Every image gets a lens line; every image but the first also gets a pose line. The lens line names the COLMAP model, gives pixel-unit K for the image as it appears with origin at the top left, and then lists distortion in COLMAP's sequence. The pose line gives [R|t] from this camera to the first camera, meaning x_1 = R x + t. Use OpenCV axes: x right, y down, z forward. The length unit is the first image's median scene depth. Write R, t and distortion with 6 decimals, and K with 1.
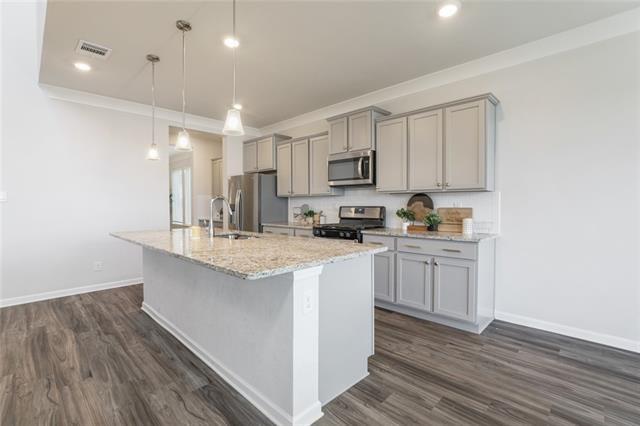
lens RADIAL K [[300.0, 0, 324.6], [0, 300.0, 206.8], [0, 0, 1]] dist [-0.031294, 0.009364]
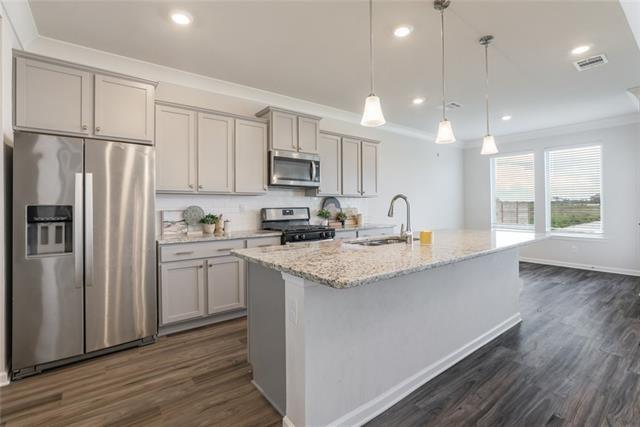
lens RADIAL K [[300.0, 0, 321.9], [0, 300.0, 203.7], [0, 0, 1]] dist [-0.031294, 0.009364]
pose [[0.137287, 0.003959, 0.990523, -1.062200], [0.012196, 0.999909, -0.005687, -0.009265], [-0.990456, 0.012861, 0.137226, 0.954001]]
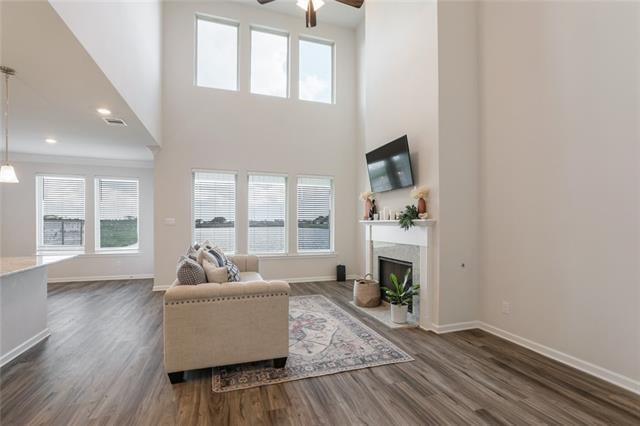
lens RADIAL K [[300.0, 0, 328.0], [0, 300.0, 223.3], [0, 0, 1]] dist [-0.031294, 0.009364]
pose [[-0.900305, -0.005099, 0.435230, -1.373653], [-0.001053, 0.999954, 0.009538, -0.040194], [-0.435259, 0.008128, -0.900269, 0.961442]]
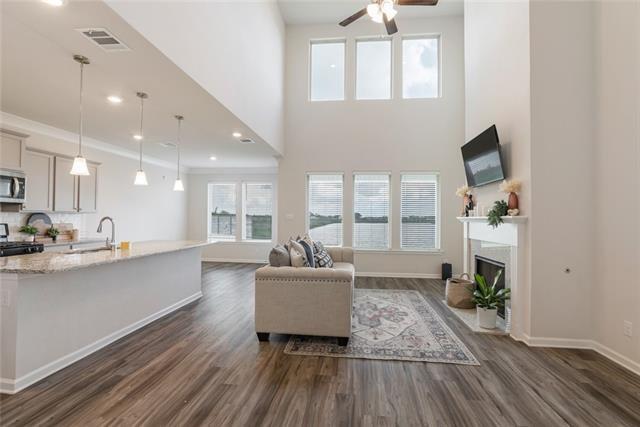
lens RADIAL K [[300.0, 0, 328.7], [0, 300.0, 213.5], [0, 0, 1]] dist [-0.031294, 0.009364]
pose [[-0.628340, 0.003188, 0.777932, -1.600294], [-0.005133, 0.999953, -0.008245, -0.041259], [-0.777922, -0.009174, -0.628294, 0.910085]]
